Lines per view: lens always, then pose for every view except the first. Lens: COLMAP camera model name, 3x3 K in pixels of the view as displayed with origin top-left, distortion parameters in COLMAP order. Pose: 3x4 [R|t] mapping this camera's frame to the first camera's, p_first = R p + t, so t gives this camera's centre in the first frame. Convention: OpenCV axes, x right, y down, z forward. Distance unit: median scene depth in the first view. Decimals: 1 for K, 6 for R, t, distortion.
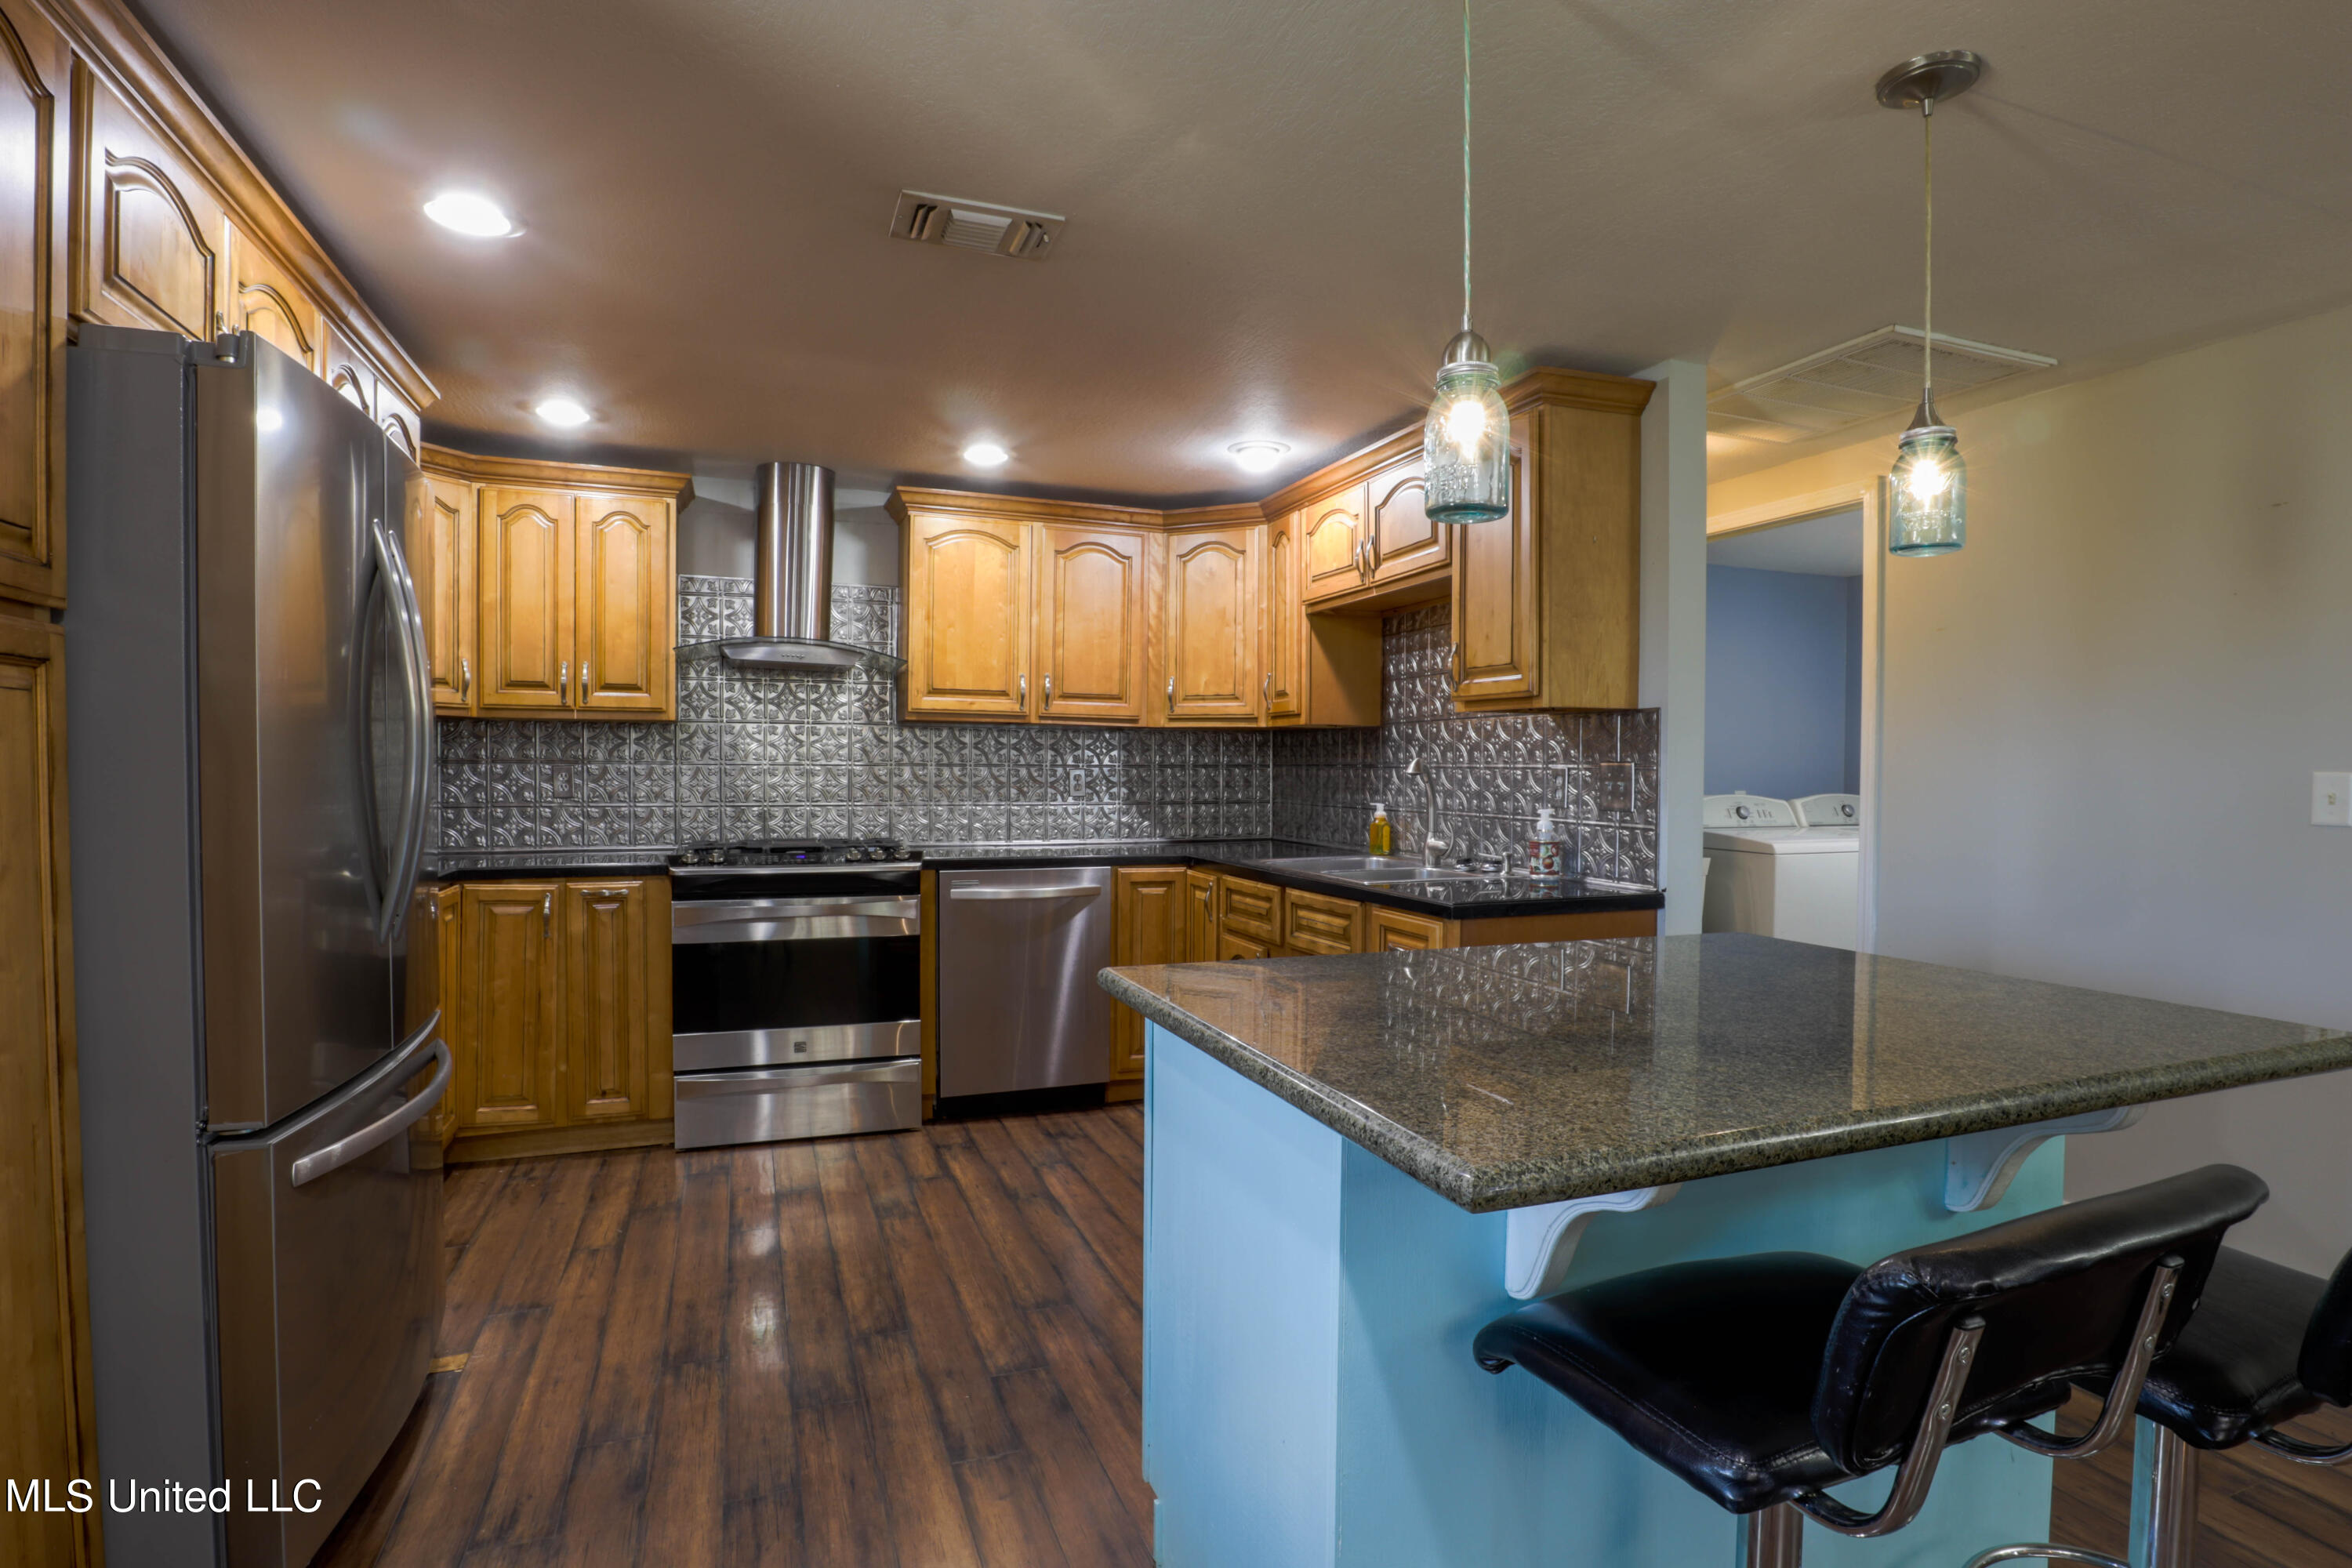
lens RADIAL K [[1181.4, 0, 1185.1], [0, 1181.4, 788.7], [0, 0, 1]] dist [-0.035191, 0.000353]
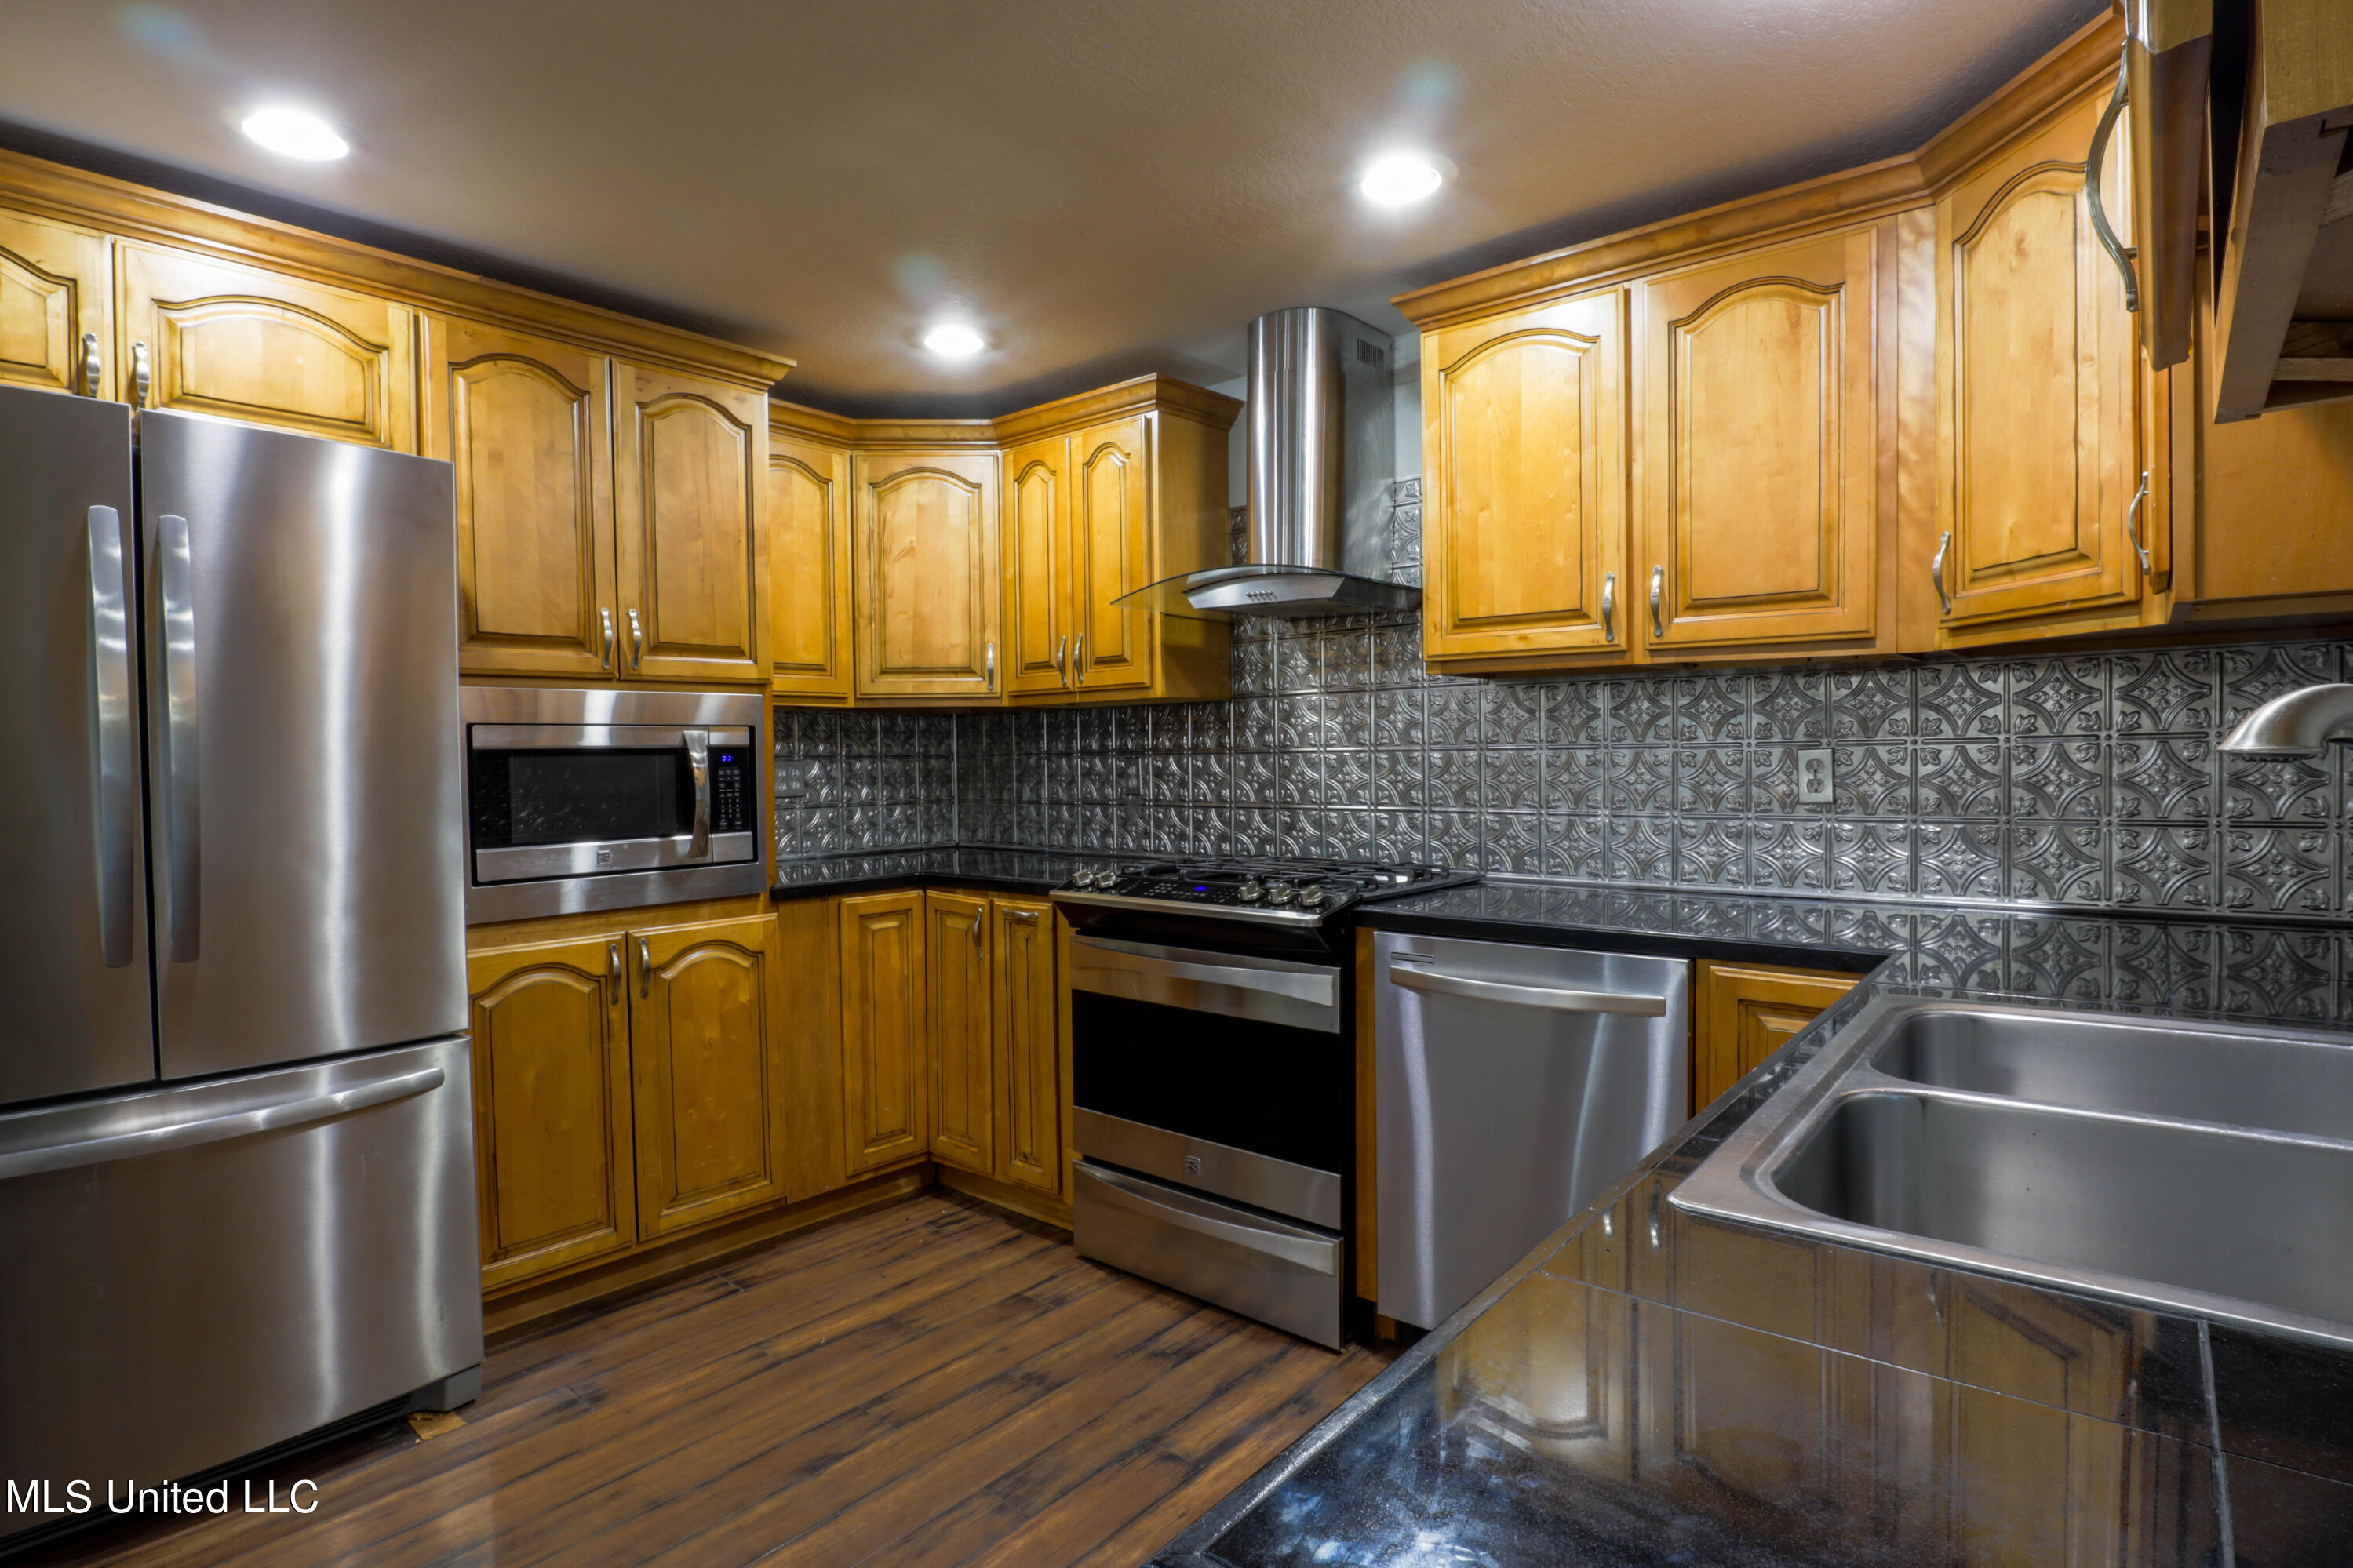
lens RADIAL K [[1181.8, 0, 1178.6], [0, 1181.8, 776.2], [0, 0, 1]] dist [-0.035191, 0.000353]
pose [[0.478303, 0.002287, -0.878192, 0.264476], [0.005137, 0.999972, 0.005402, -0.010889], [0.878180, -0.007095, 0.478278, 0.647952]]
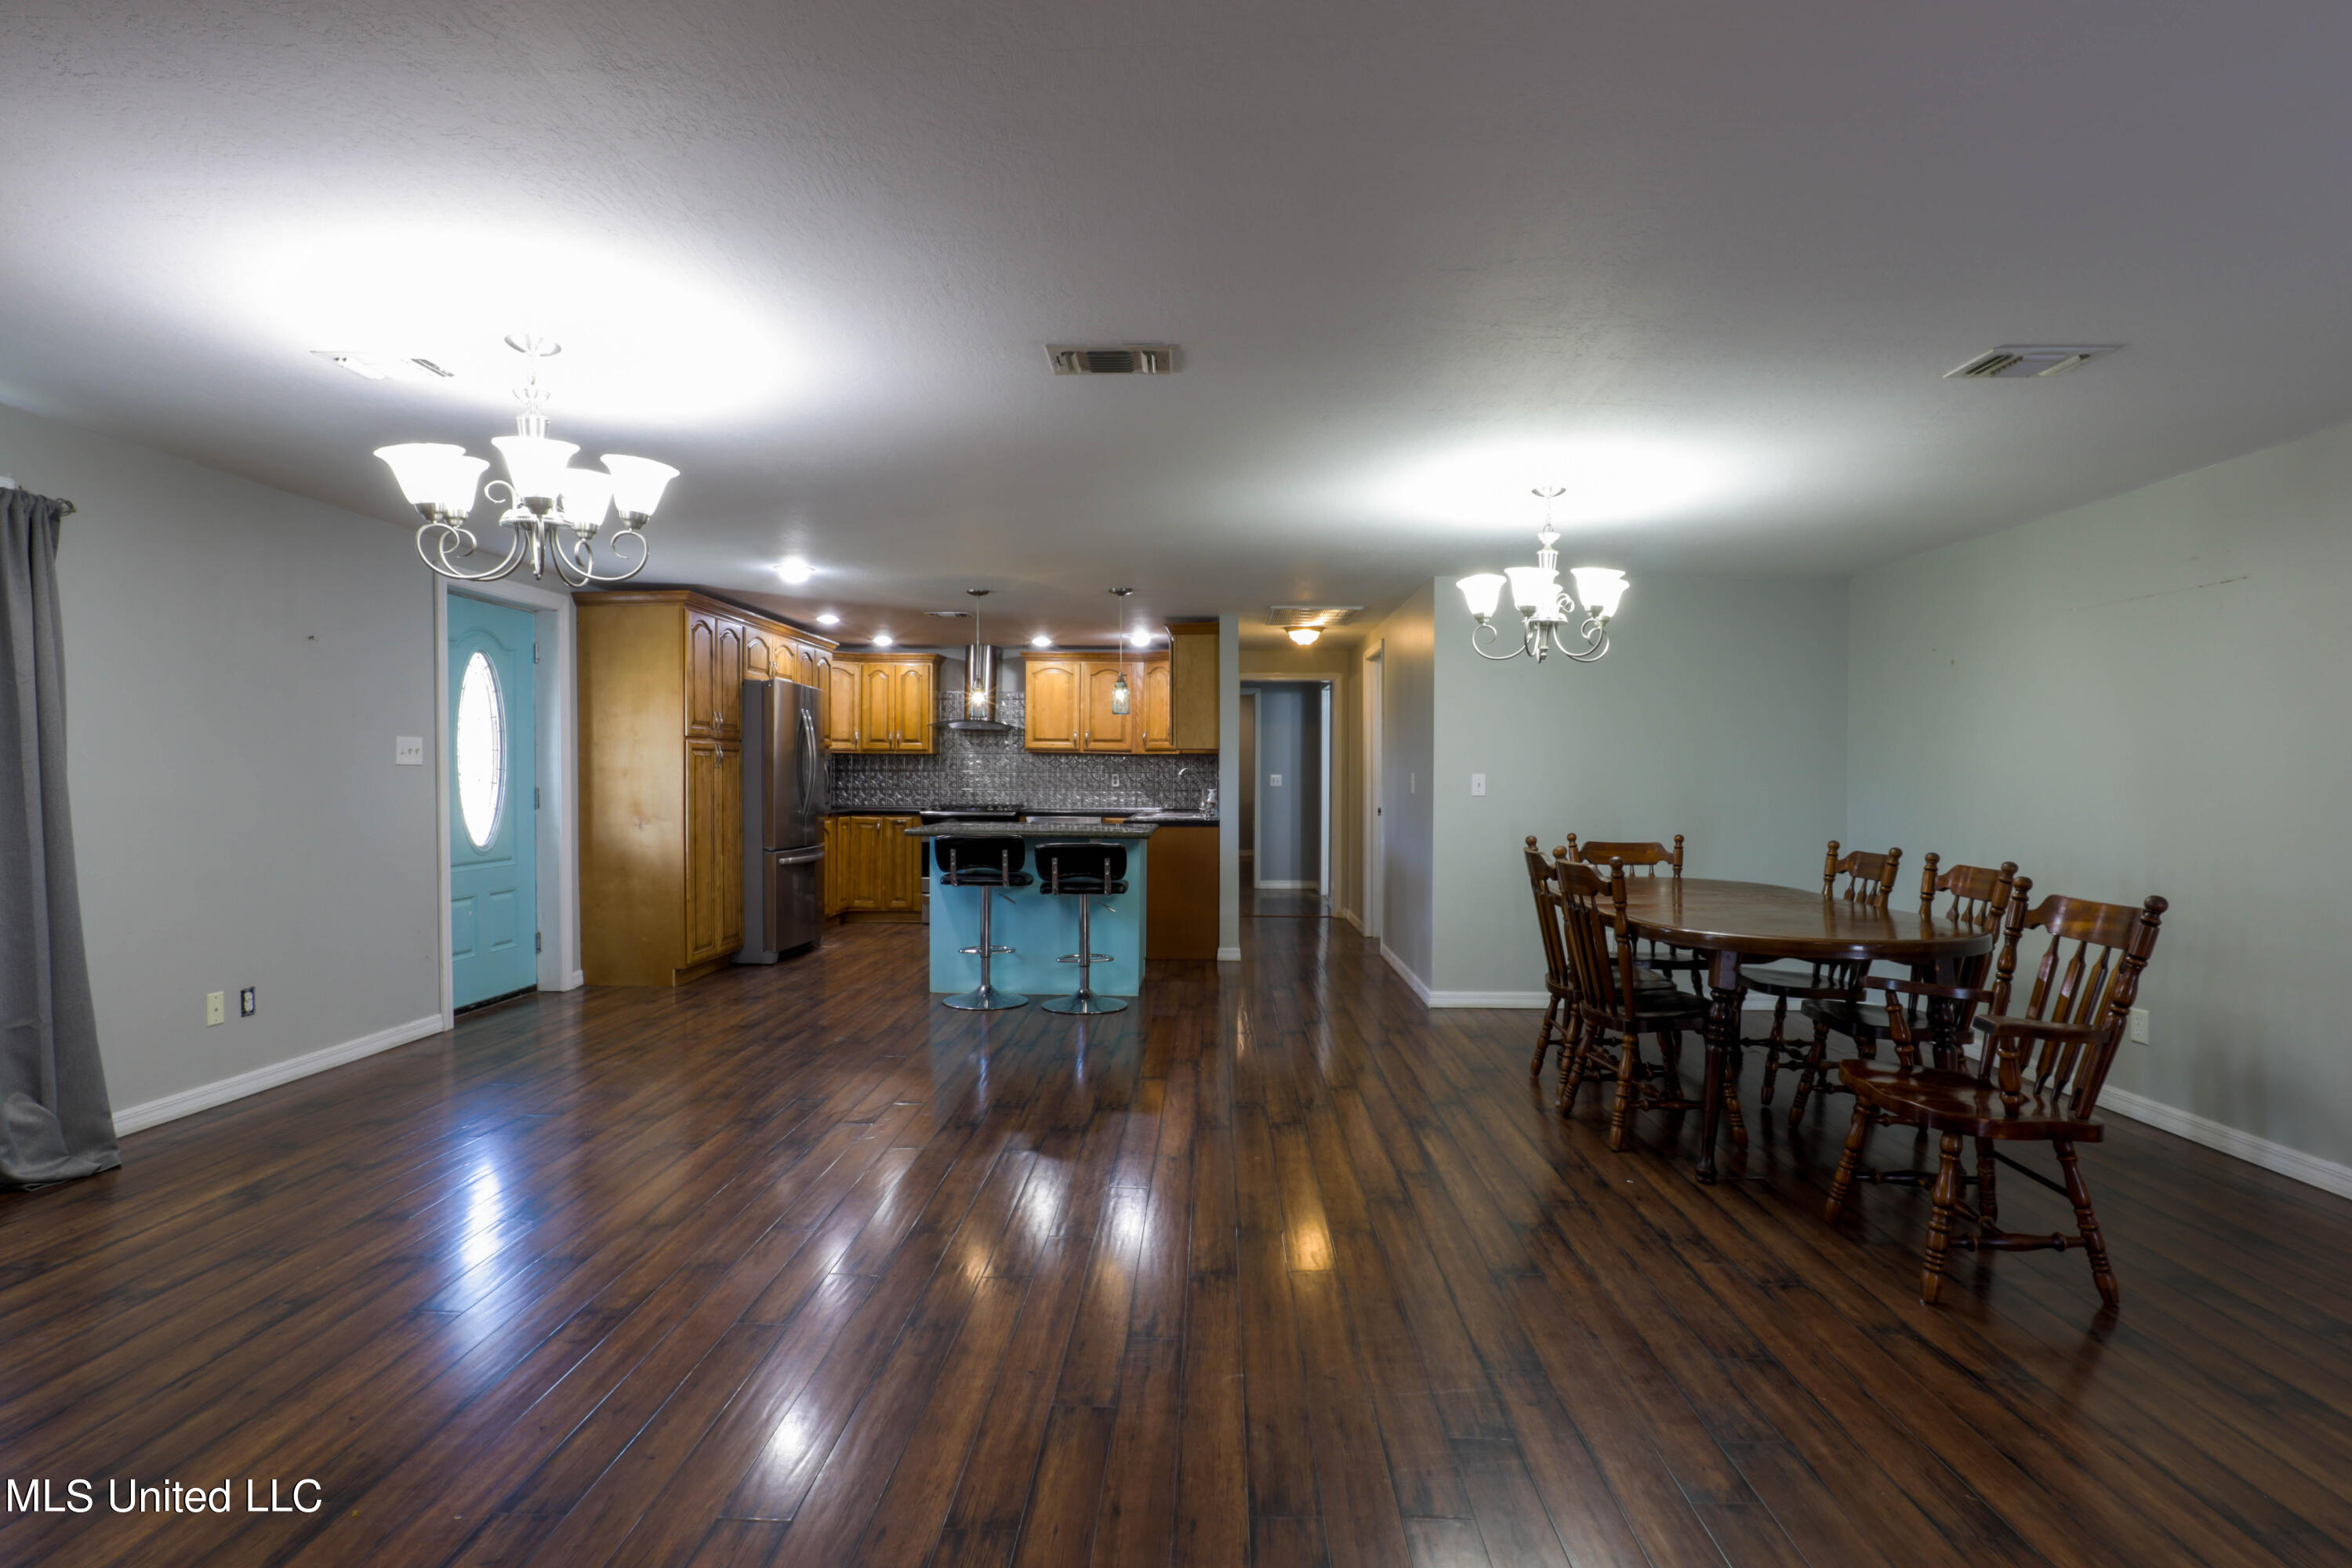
lens RADIAL K [[1181.4, 0, 1168.8], [0, 1181.4, 787.0], [0, 0, 1]] dist [-0.035191, 0.000353]
pose [[0.922742, 0.002773, -0.385408, 0.987352], [-0.006172, 0.999952, -0.007582, 0.026609], [0.385368, 0.009375, 0.922715, -1.097137]]
